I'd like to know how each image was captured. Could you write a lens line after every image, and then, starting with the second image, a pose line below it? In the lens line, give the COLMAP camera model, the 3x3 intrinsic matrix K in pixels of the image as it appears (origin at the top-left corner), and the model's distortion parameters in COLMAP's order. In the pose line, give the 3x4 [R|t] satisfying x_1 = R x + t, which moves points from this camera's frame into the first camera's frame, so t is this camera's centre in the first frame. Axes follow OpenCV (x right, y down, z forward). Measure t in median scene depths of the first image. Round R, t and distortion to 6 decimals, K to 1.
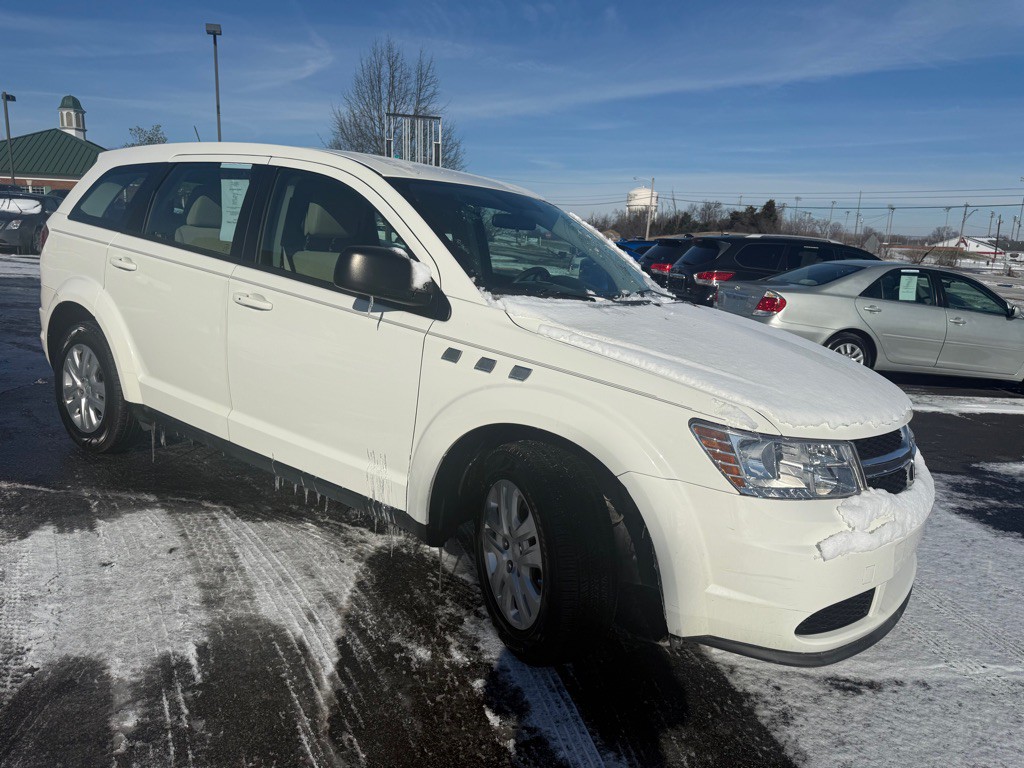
lens RADIAL K [[725.9, 0, 515.8], [0, 725.9, 391.9], [0, 0, 1]] dist [0.030801, -0.034384]
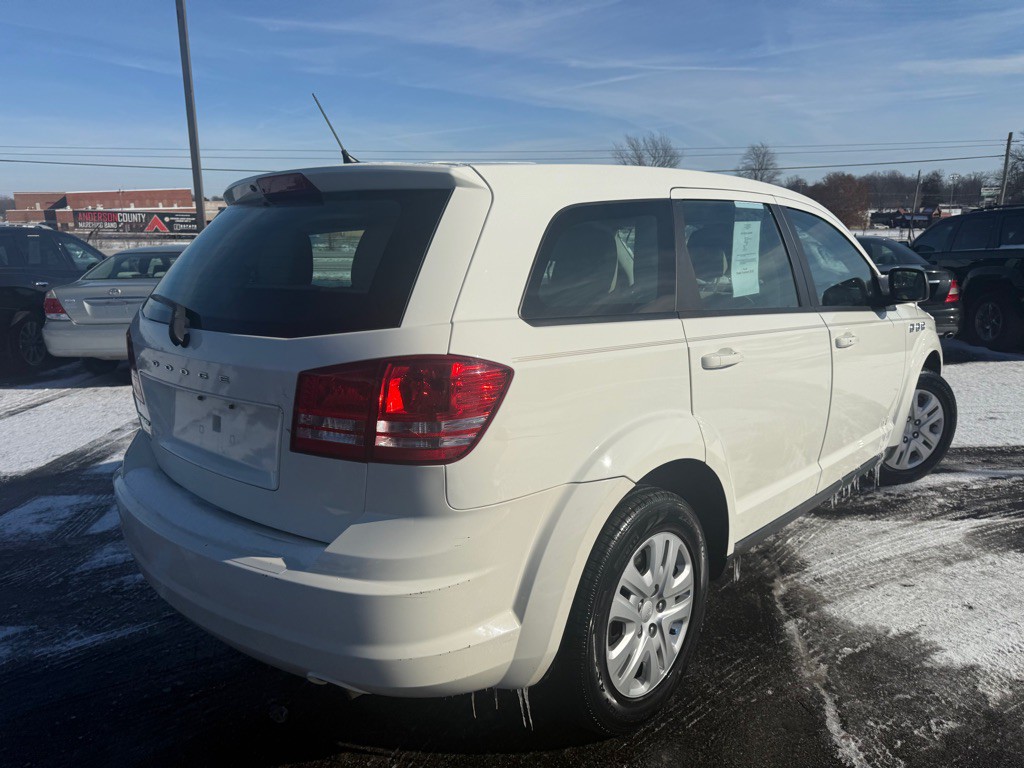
lens RADIAL K [[725.9, 0, 514.1], [0, 725.9, 388.0], [0, 0, 1]] dist [0.030801, -0.034384]
pose [[0.113191, -0.279427, 0.953472, -1.508599], [0.227453, 0.941442, 0.248900, -0.451398], [-0.967188, 0.188697, 0.170119, 1.368879]]
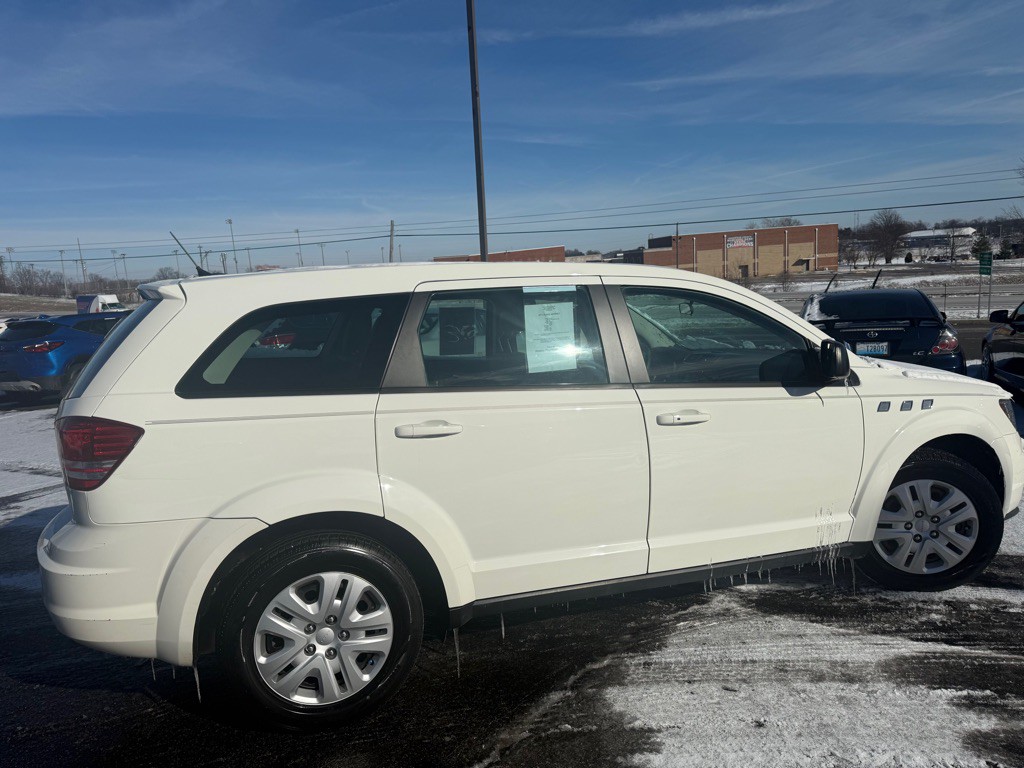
lens RADIAL K [[725.9, 0, 507.7], [0, 725.9, 382.2], [0, 0, 1]] dist [0.030801, -0.034384]
pose [[0.569198, -0.204279, 0.796420, -1.367462], [0.259435, 0.963782, 0.061789, -0.314923], [-0.780197, 0.171449, 0.601579, 0.609741]]
